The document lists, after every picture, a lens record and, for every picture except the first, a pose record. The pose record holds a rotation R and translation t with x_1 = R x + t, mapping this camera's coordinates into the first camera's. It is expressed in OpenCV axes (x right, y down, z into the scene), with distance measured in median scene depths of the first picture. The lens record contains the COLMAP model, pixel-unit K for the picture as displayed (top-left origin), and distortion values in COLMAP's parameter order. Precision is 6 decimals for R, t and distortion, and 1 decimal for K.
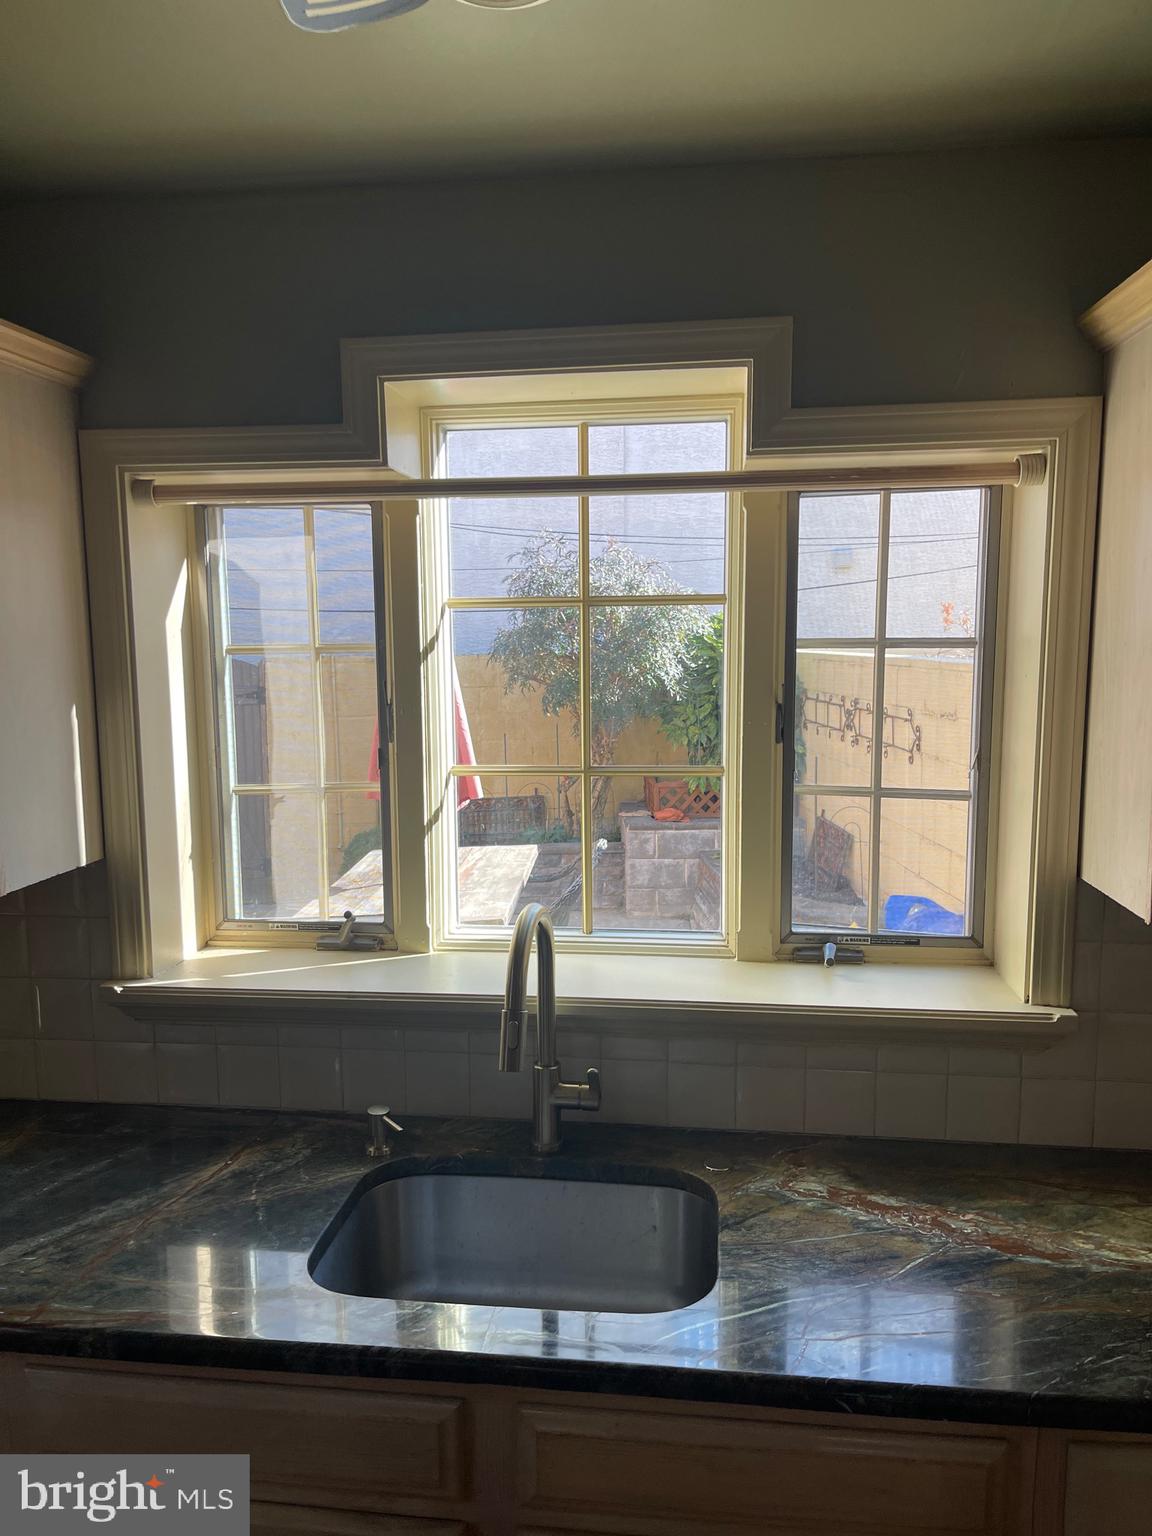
lens RADIAL K [[1168.4, 0, 566.7], [0, 1168.4, 770.6], [0, 0, 1]] dist [0.069865, -0.090500]
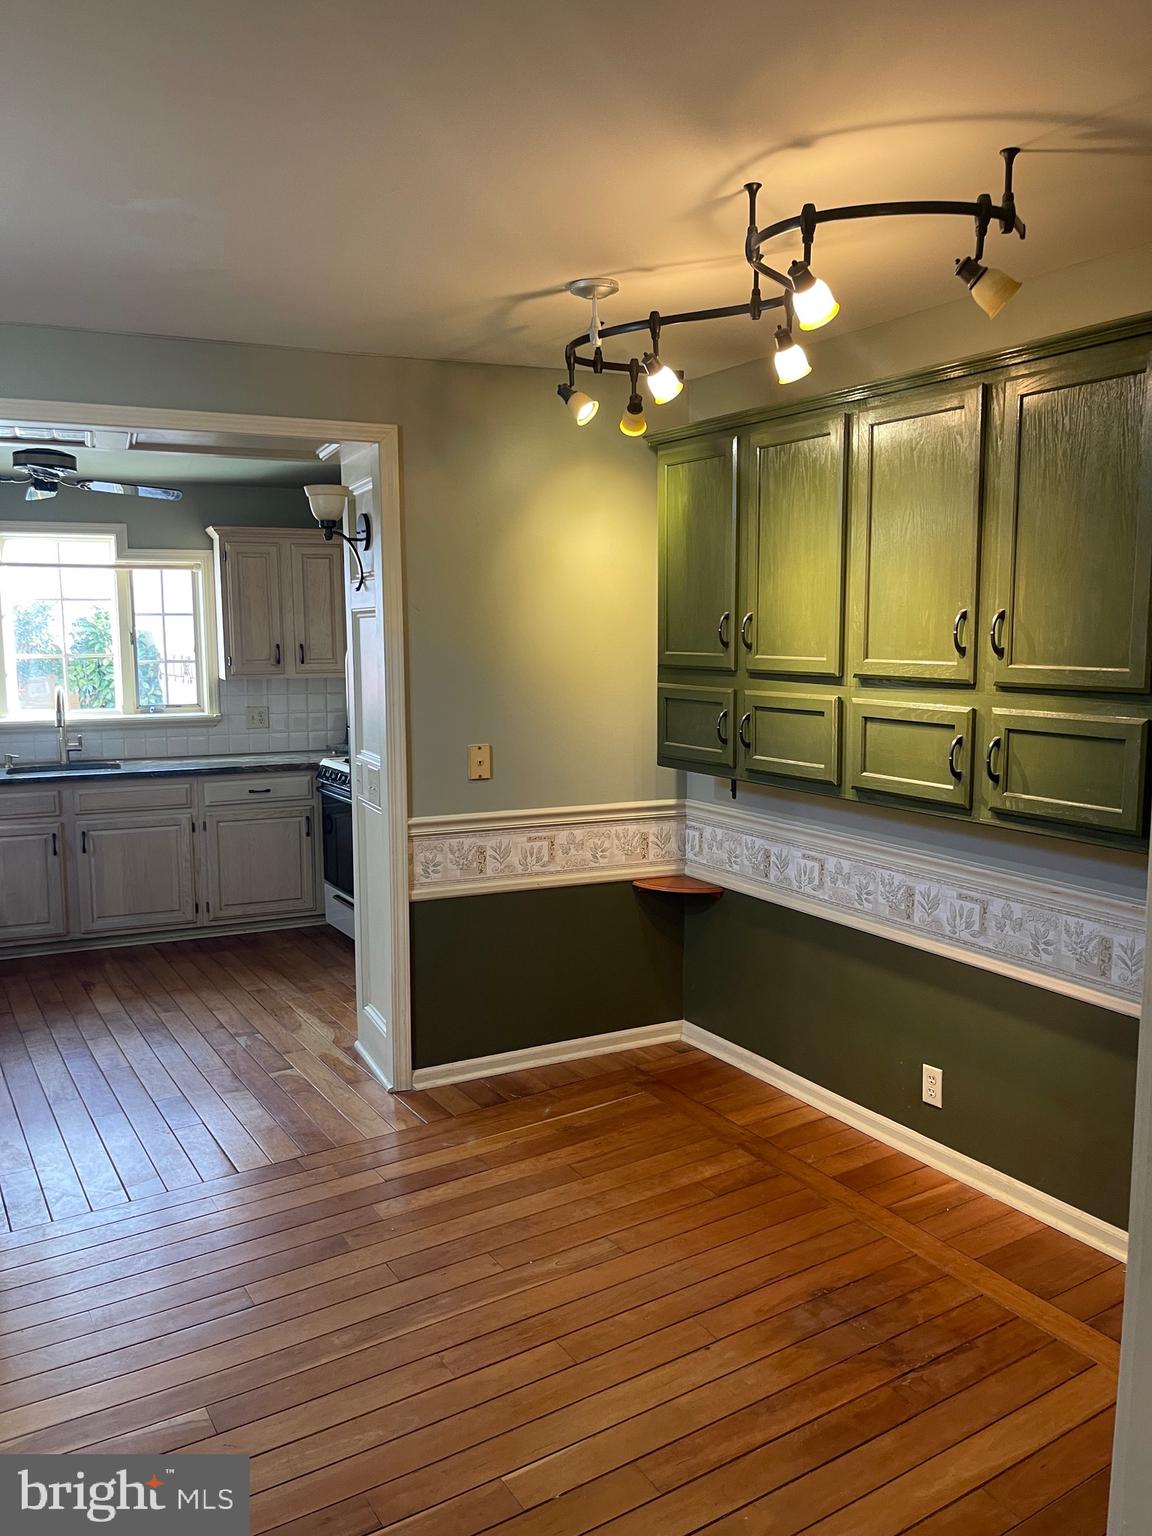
lens RADIAL K [[1168.4, 0, 577.0], [0, 1168.4, 770.7], [0, 0, 1]] dist [0.069865, -0.090500]
pose [[0.866436, -0.058869, 0.495806, -0.384628], [0.055477, 0.998227, 0.021574, 0.317923], [-0.496196, 0.008813, 0.868166, -2.416211]]
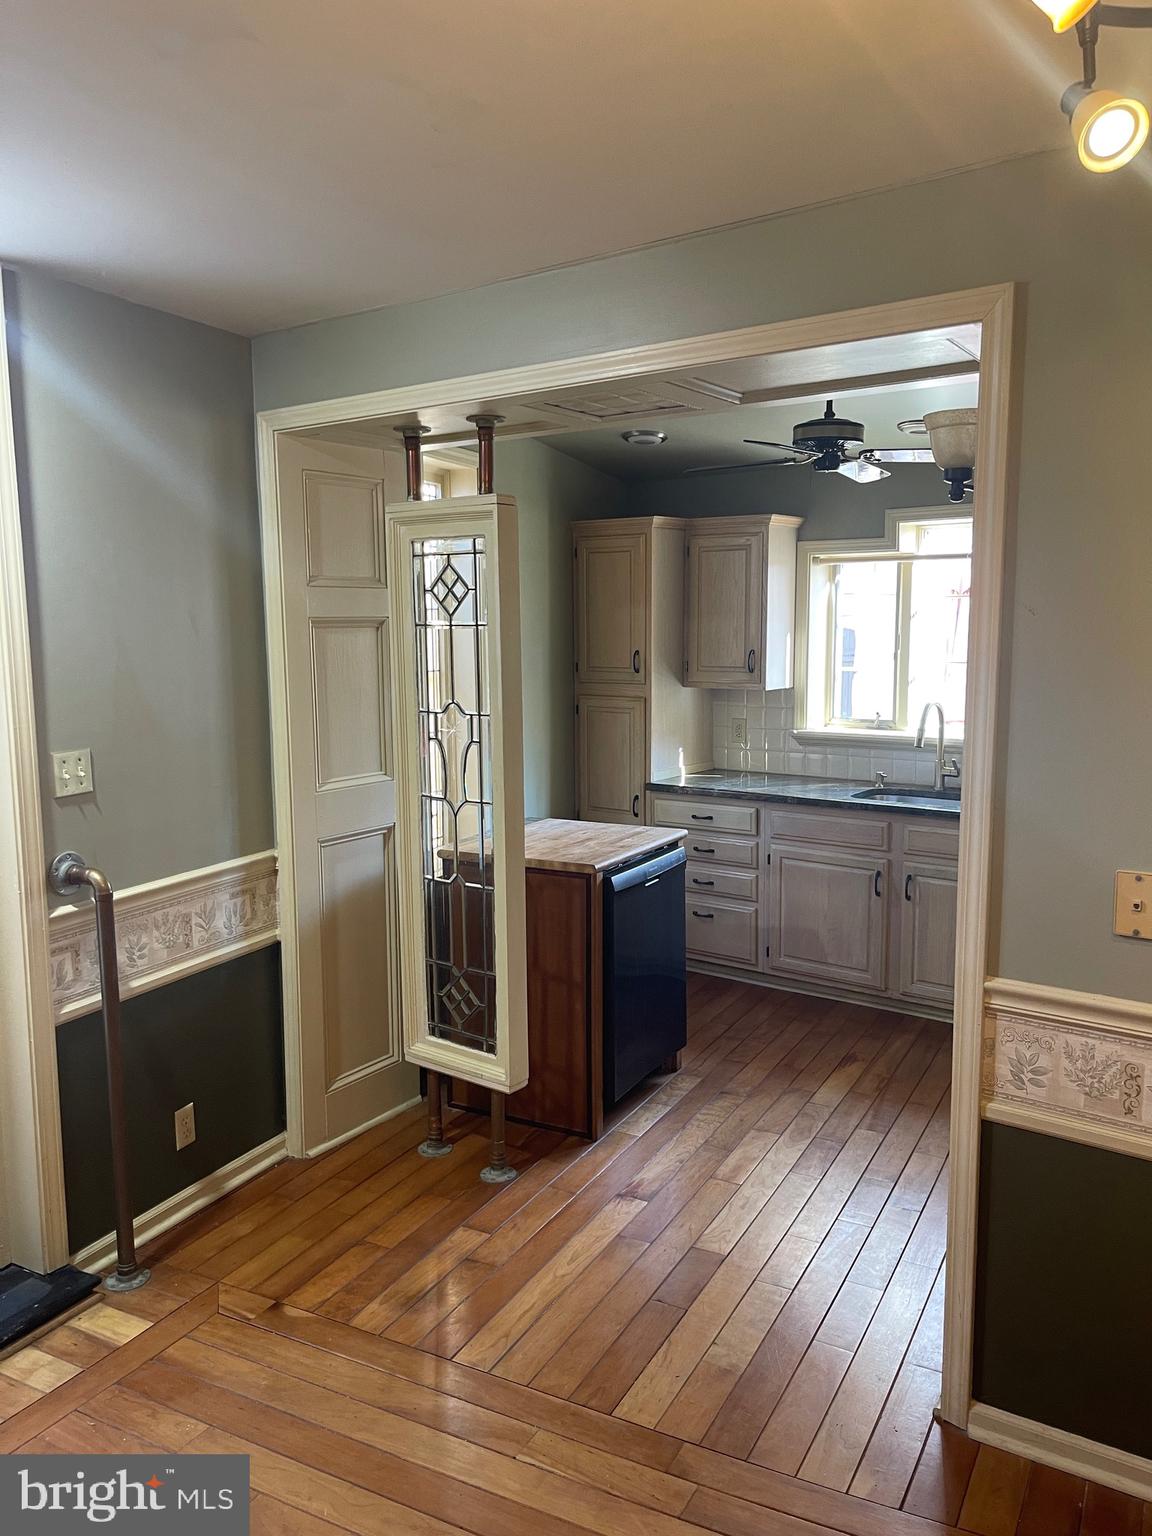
lens RADIAL K [[1168.4, 0, 583.7], [0, 1168.4, 774.7], [0, 0, 1]] dist [0.069865, -0.090500]
pose [[0.873818, 0.068500, -0.481405, 0.544560], [-0.058745, 0.997648, 0.035325, 0.212466], [0.482692, -0.002588, 0.875786, -1.735668]]
